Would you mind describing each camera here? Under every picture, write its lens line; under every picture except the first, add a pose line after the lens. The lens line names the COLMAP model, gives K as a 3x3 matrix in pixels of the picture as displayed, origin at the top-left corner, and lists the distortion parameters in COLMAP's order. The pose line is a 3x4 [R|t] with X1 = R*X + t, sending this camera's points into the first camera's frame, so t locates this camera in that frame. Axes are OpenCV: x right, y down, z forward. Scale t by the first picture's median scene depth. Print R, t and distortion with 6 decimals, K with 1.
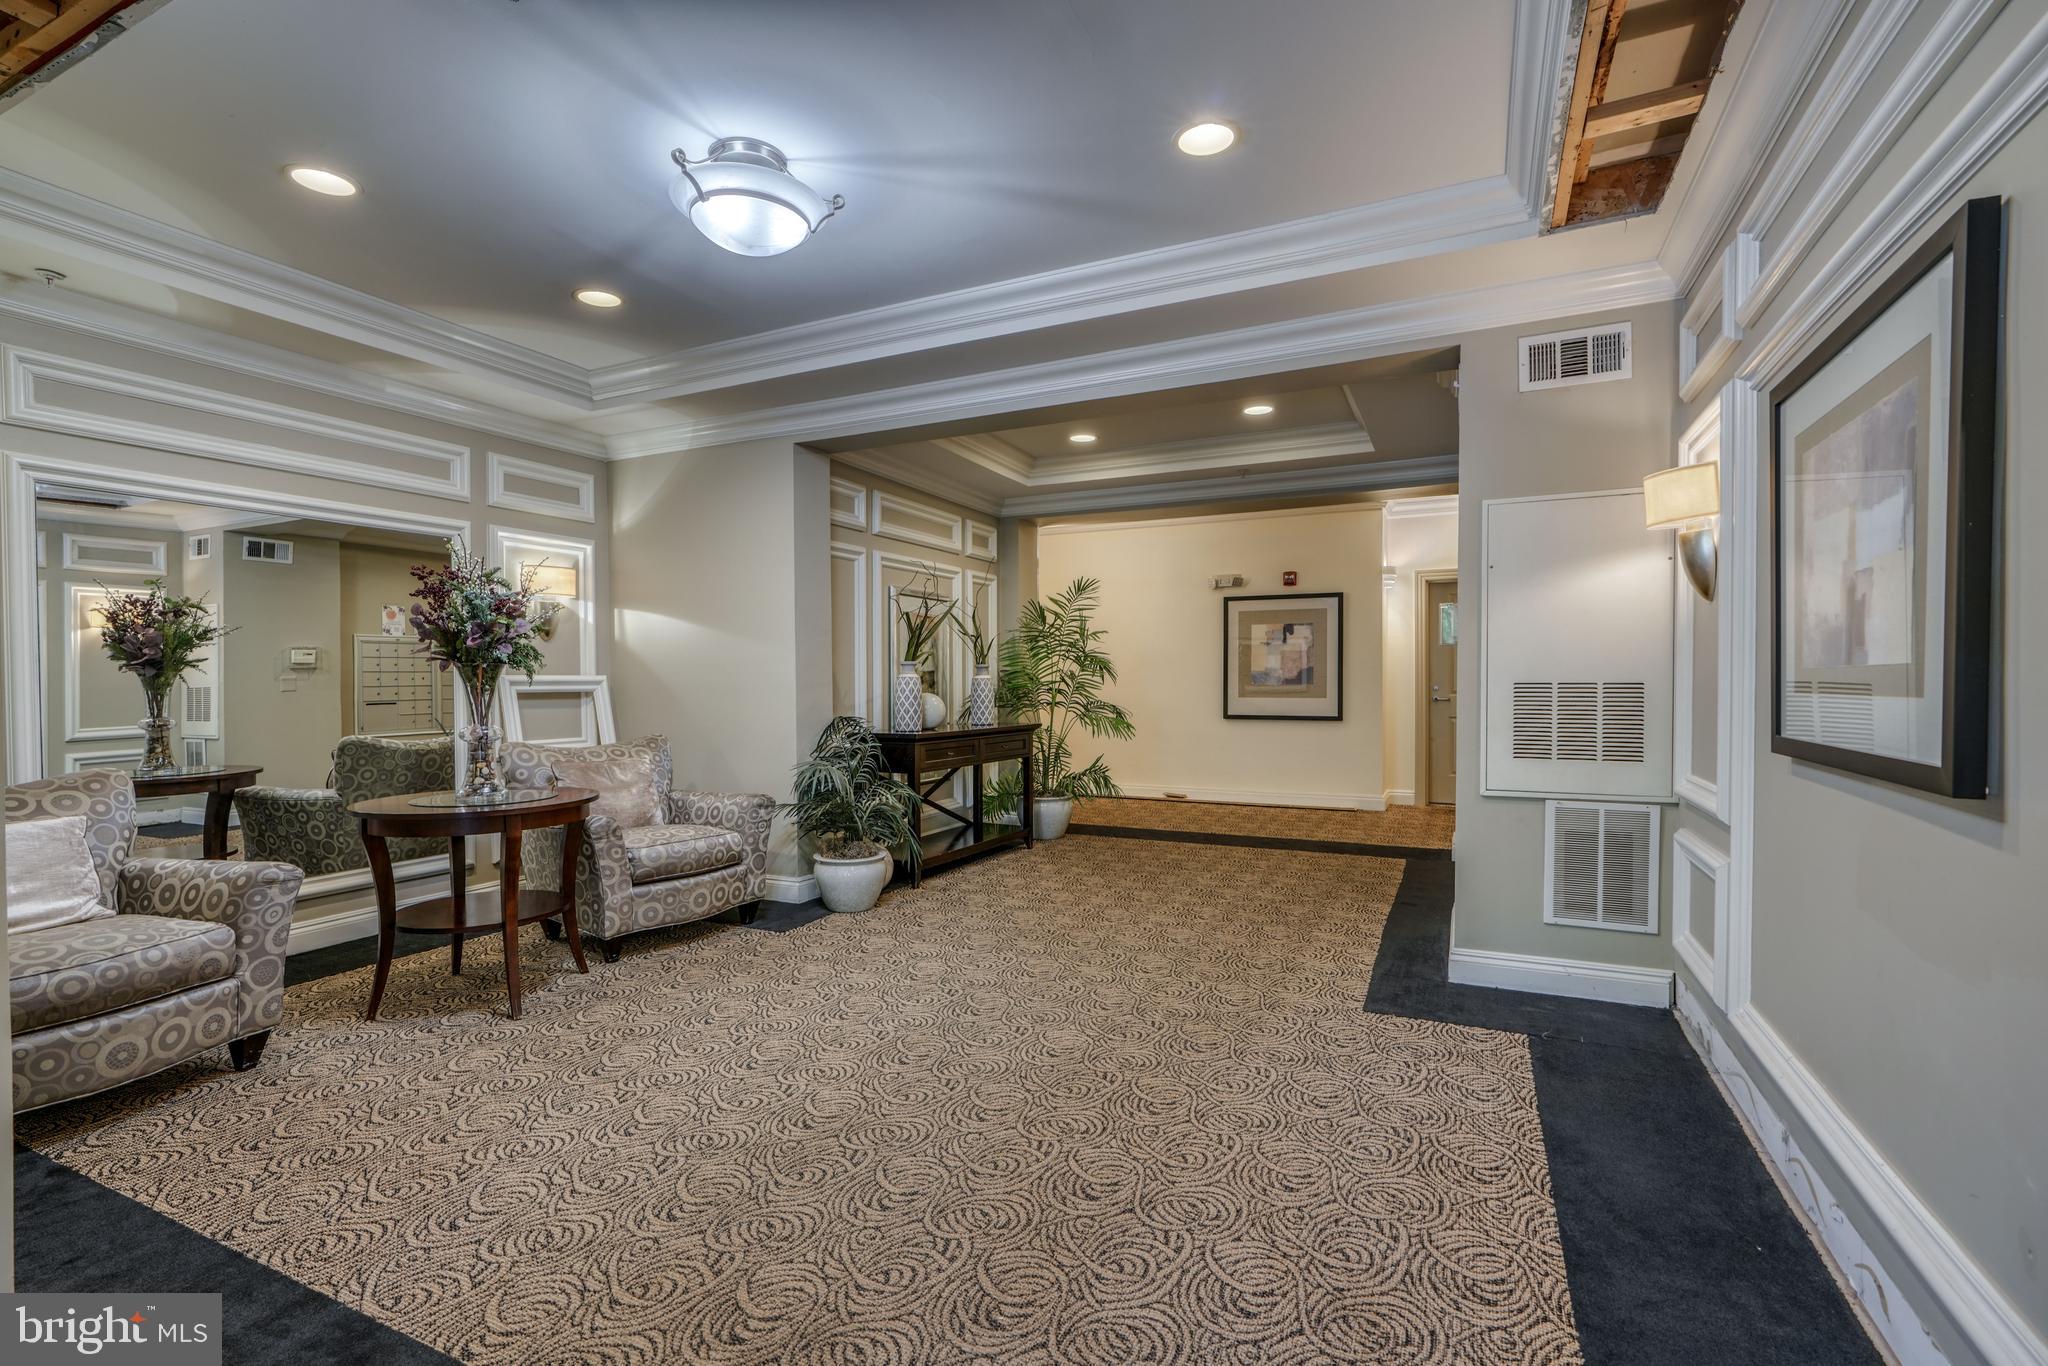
lens RADIAL K [[925.8, 0, 1019.0], [0, 925.8, 691.4], [0, 0, 1]] dist [-0.003129, -0.000435]
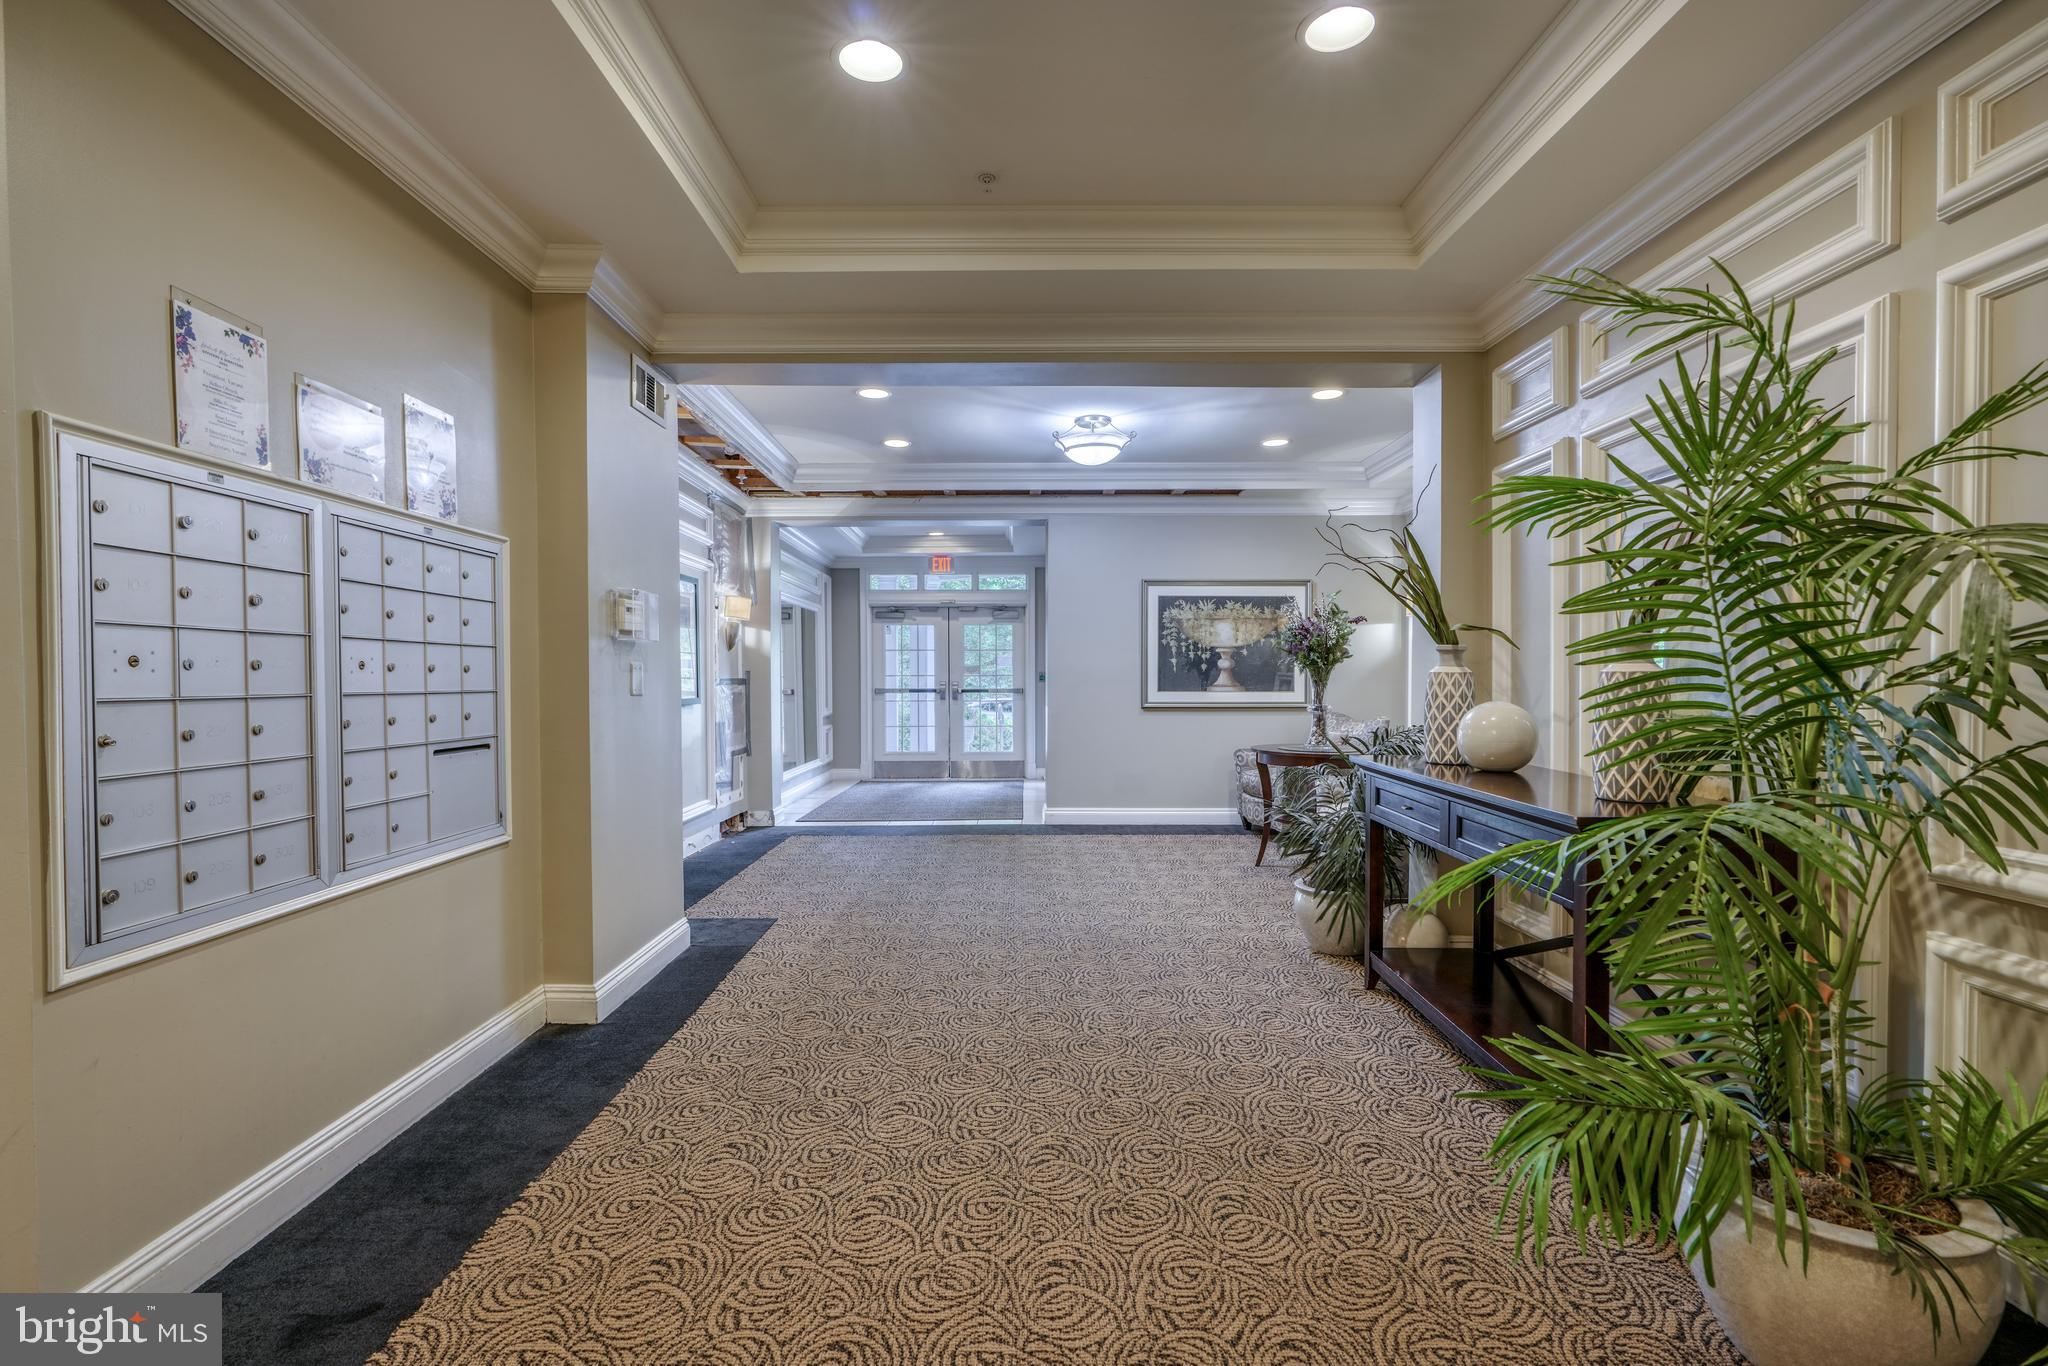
lens RADIAL K [[925.8, 0, 1019.0], [0, 925.8, 691.4], [0, 0, 1]] dist [-0.003129, -0.000435]
pose [[-0.896520, 0.014698, -0.442759, 0.578527], [0.003036, 0.999630, 0.027037, -0.027423], [0.442992, 0.022895, -0.896233, 2.109164]]
